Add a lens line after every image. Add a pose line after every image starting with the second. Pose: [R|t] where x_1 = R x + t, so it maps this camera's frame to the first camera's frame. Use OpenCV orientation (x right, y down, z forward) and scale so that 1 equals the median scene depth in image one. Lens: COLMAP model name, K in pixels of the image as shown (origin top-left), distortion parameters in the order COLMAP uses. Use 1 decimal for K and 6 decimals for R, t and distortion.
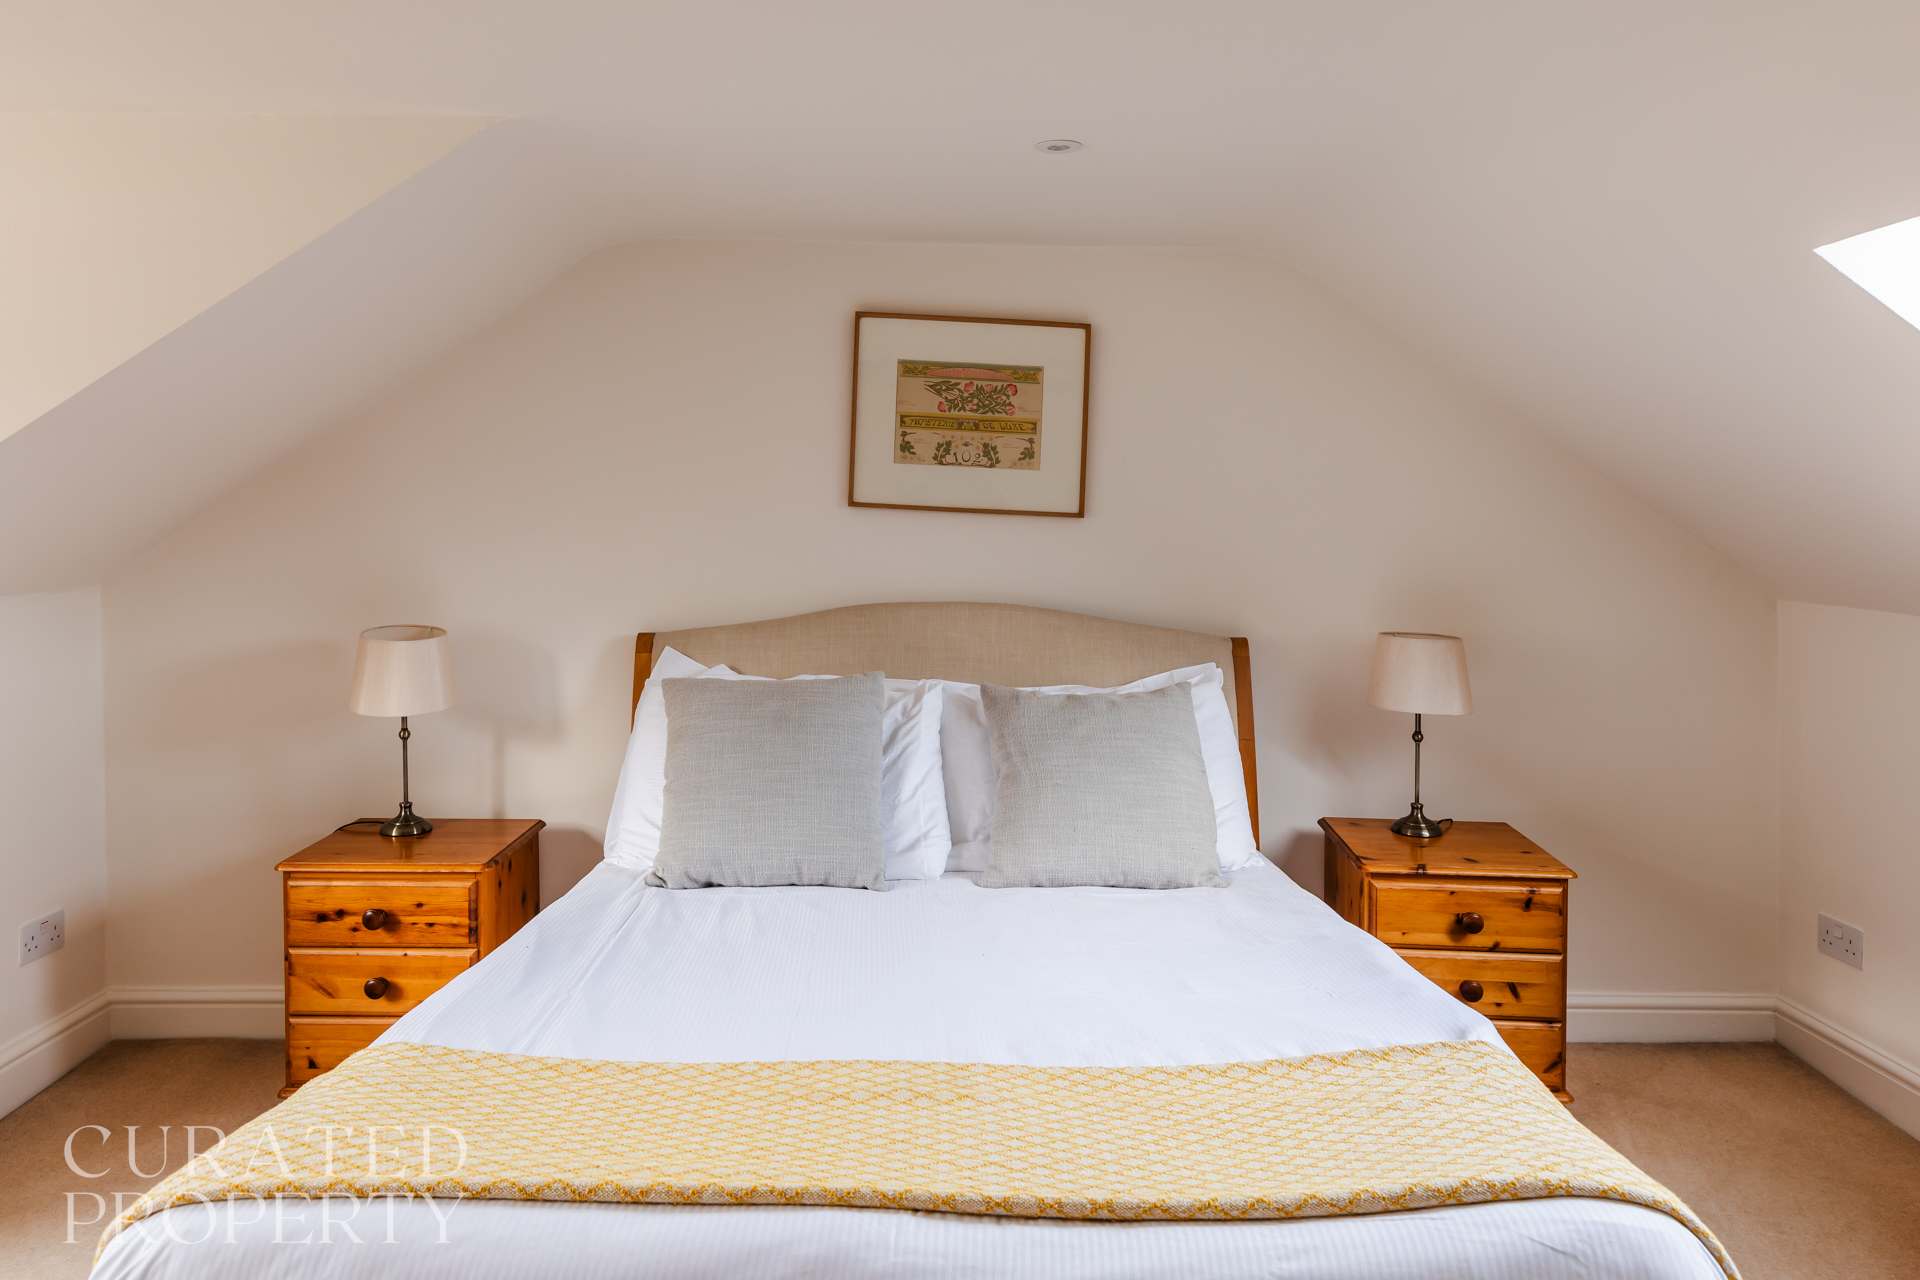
lens RADIAL K [[1358.5, 0, 955.7], [0, 1358.5, 515.3], [0, 0, 1]] dist [-0.000783, 0.010611]
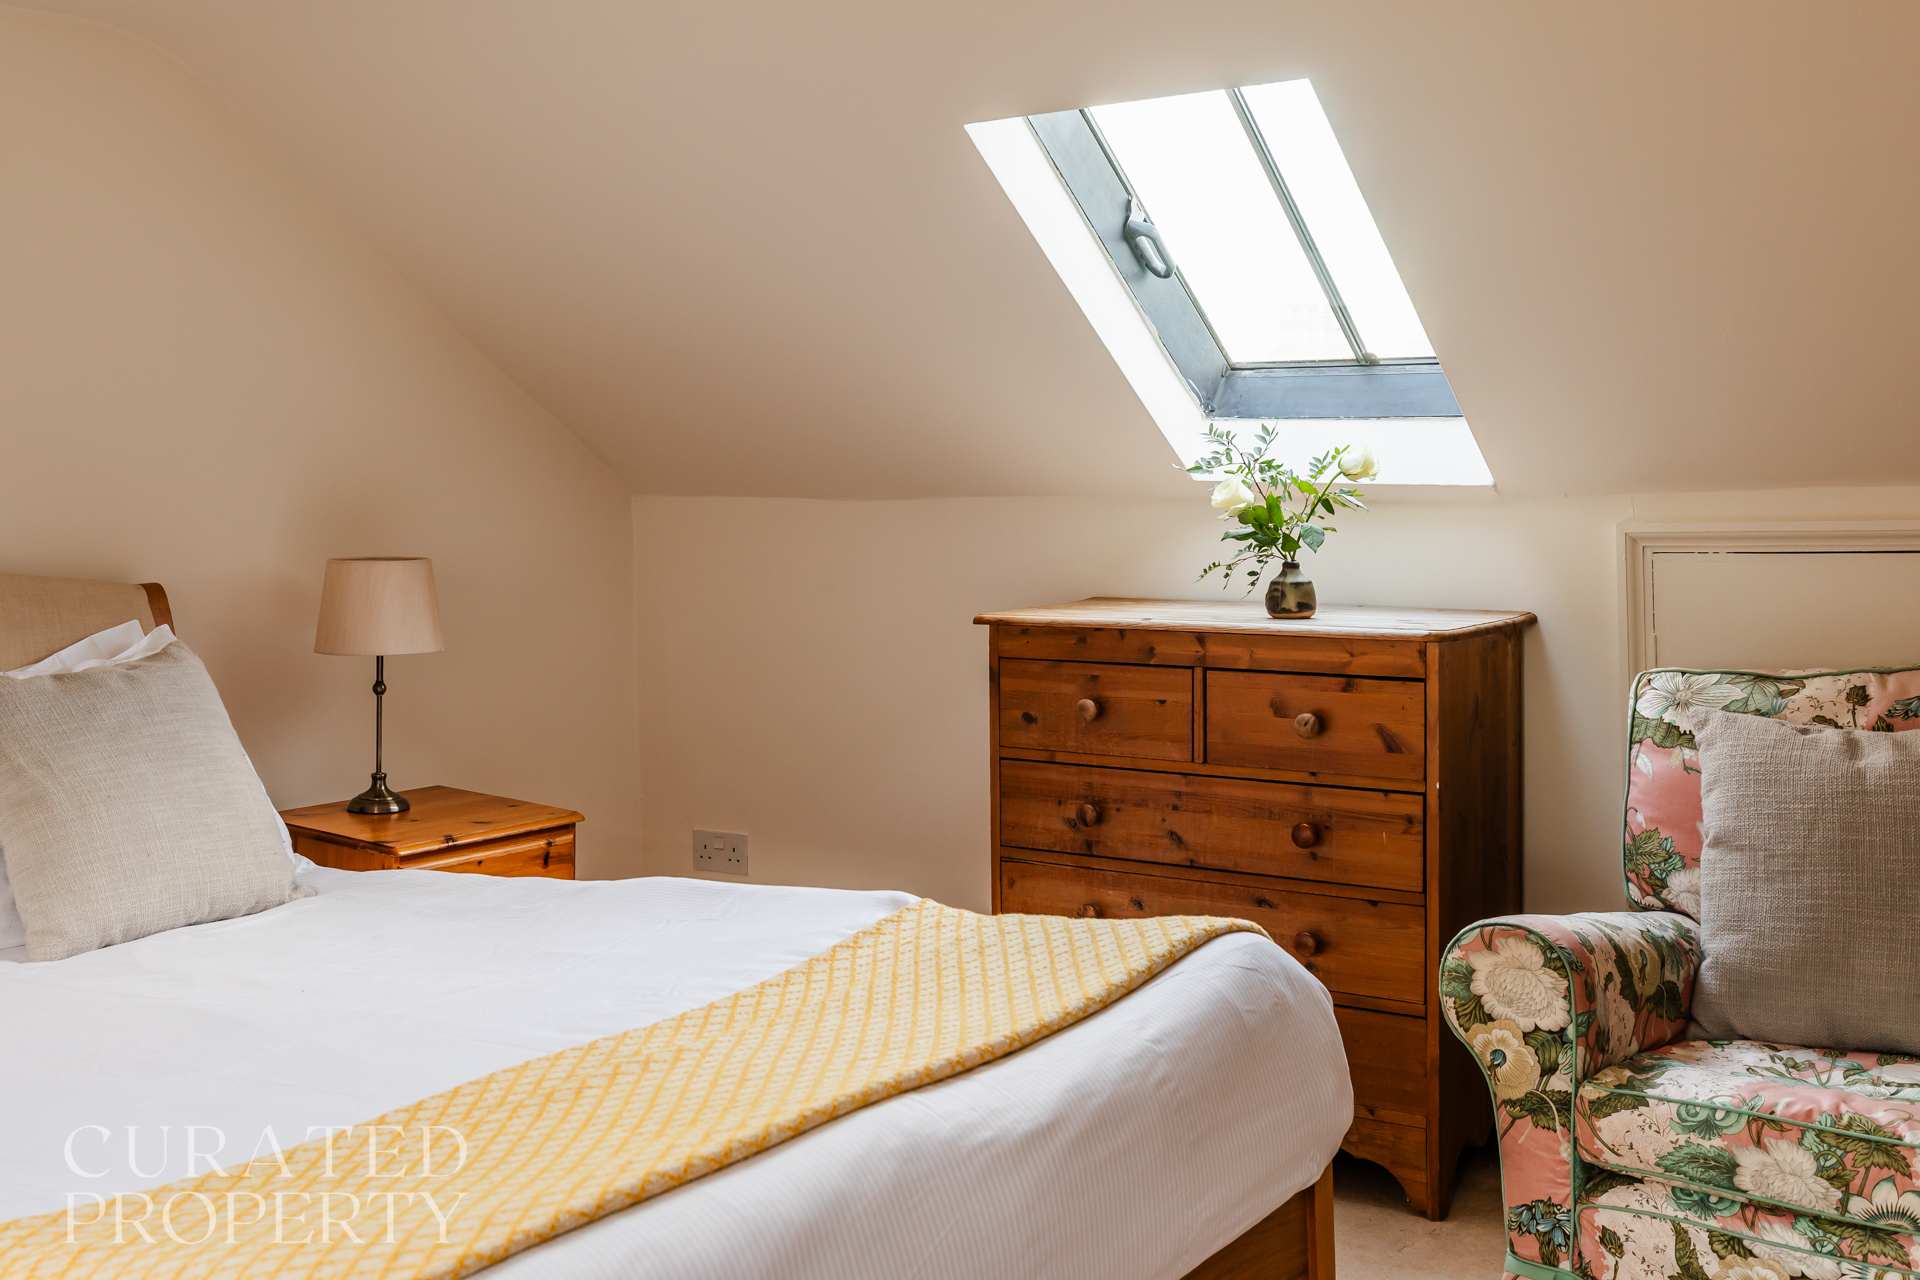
lens RADIAL K [[1998.3, 0, 962.1], [0, 1998.3, 628.2], [0, 0, 1]] dist [-0.011269, 0.000000]
pose [[0.605513, -0.102964, 0.789147, -0.359428], [0.023357, 0.993467, 0.111700, 0.008295], [-0.795493, -0.049203, 0.603962, 0.041336]]
